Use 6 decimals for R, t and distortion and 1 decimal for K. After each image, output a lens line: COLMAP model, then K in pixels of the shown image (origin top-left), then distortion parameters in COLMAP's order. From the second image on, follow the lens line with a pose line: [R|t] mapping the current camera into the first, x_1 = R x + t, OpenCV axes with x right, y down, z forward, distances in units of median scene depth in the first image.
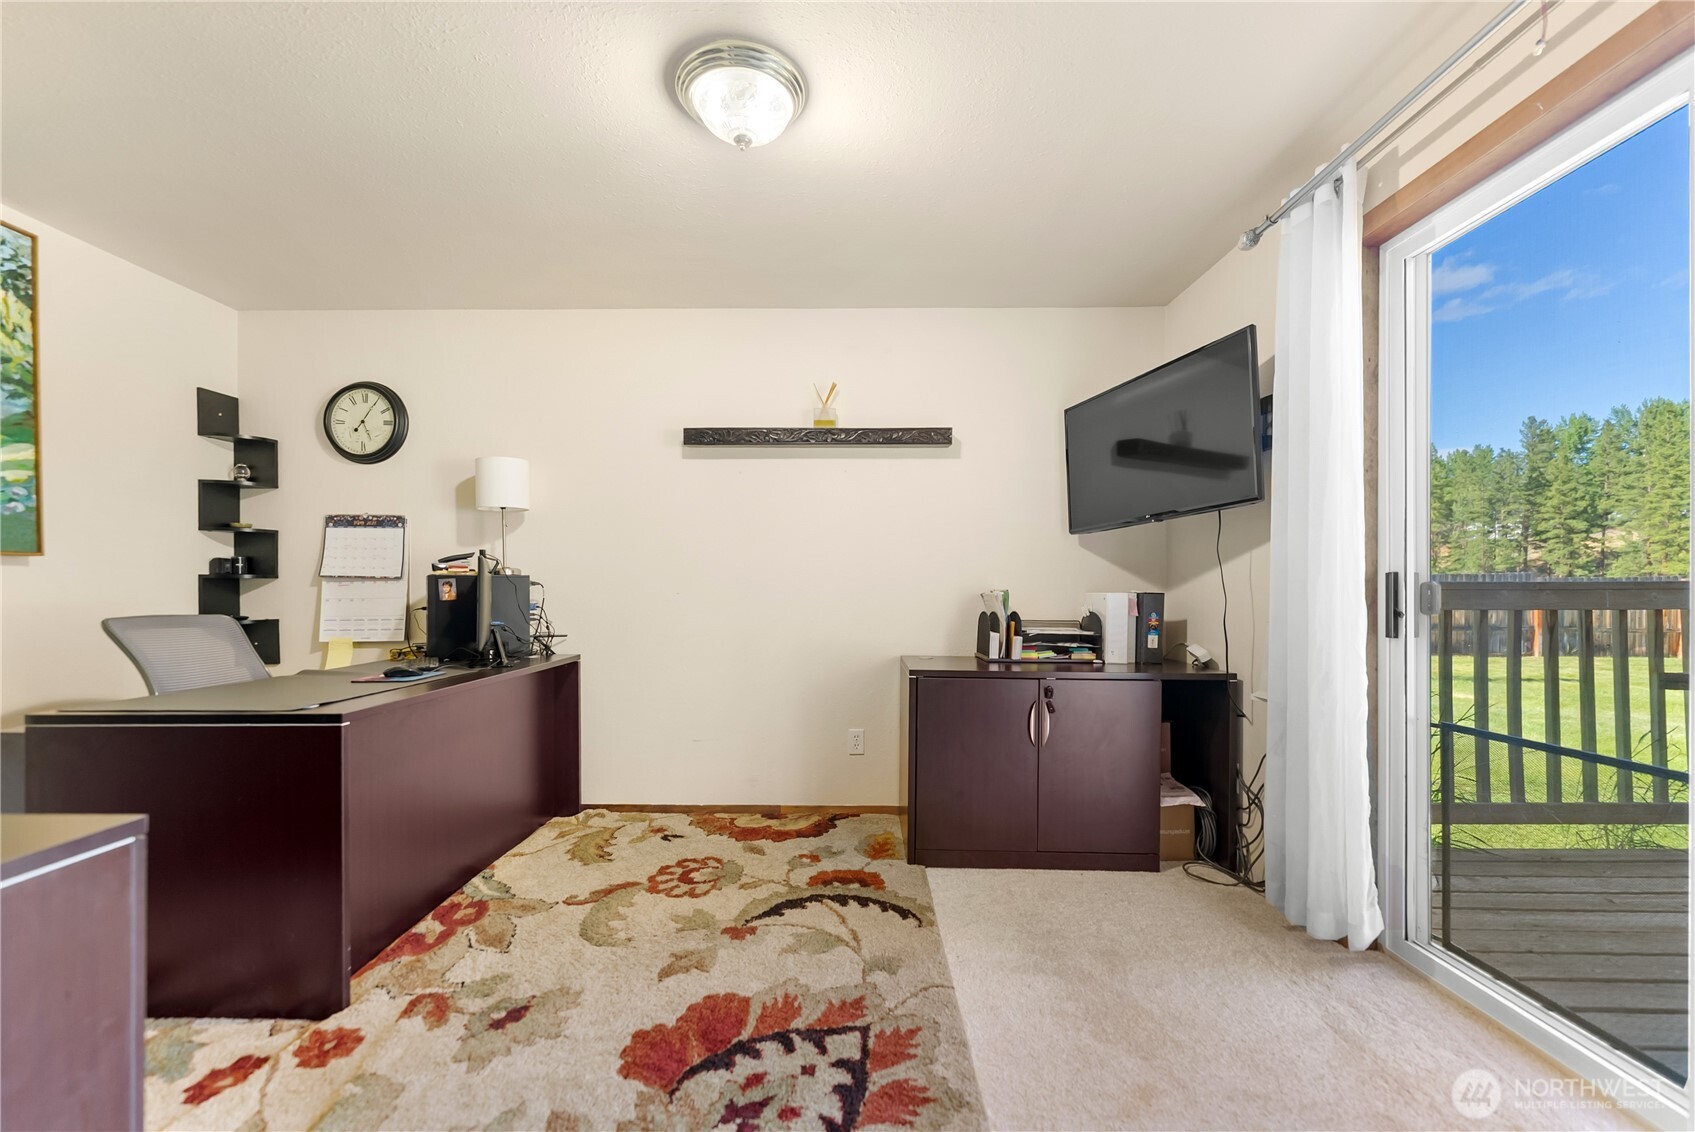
lens RADIAL K [[693.1, 0, 814.1], [0, 693.1, 603.0], [0, 0, 1]] dist [-0.004195, -0.000184]
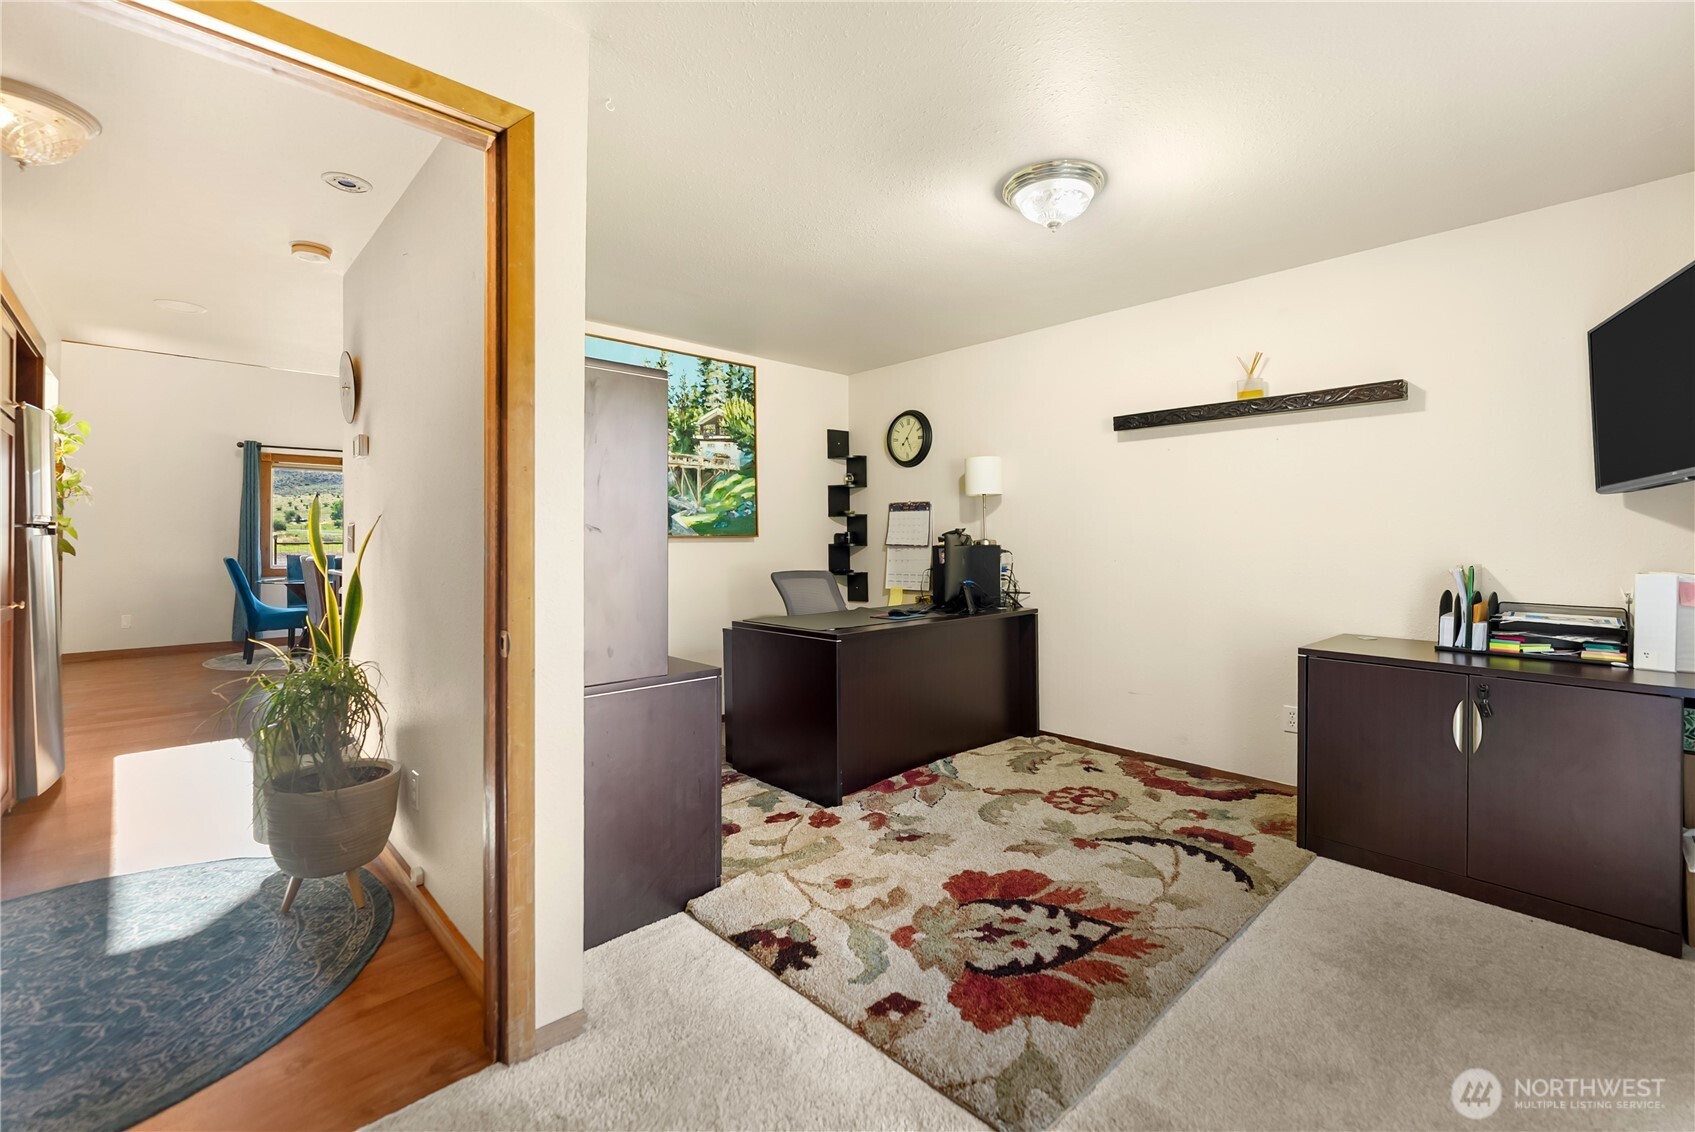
lens RADIAL K [[693.1, 0, 859.1], [0, 693.1, 555.9], [0, 0, 1]] dist [-0.004195, -0.000184]
pose [[0.706775, 0.013252, -0.707314, 0.406649], [-0.008277, 0.999911, 0.010463, -0.039688], [0.707390, -0.001540, 0.706822, -0.132546]]
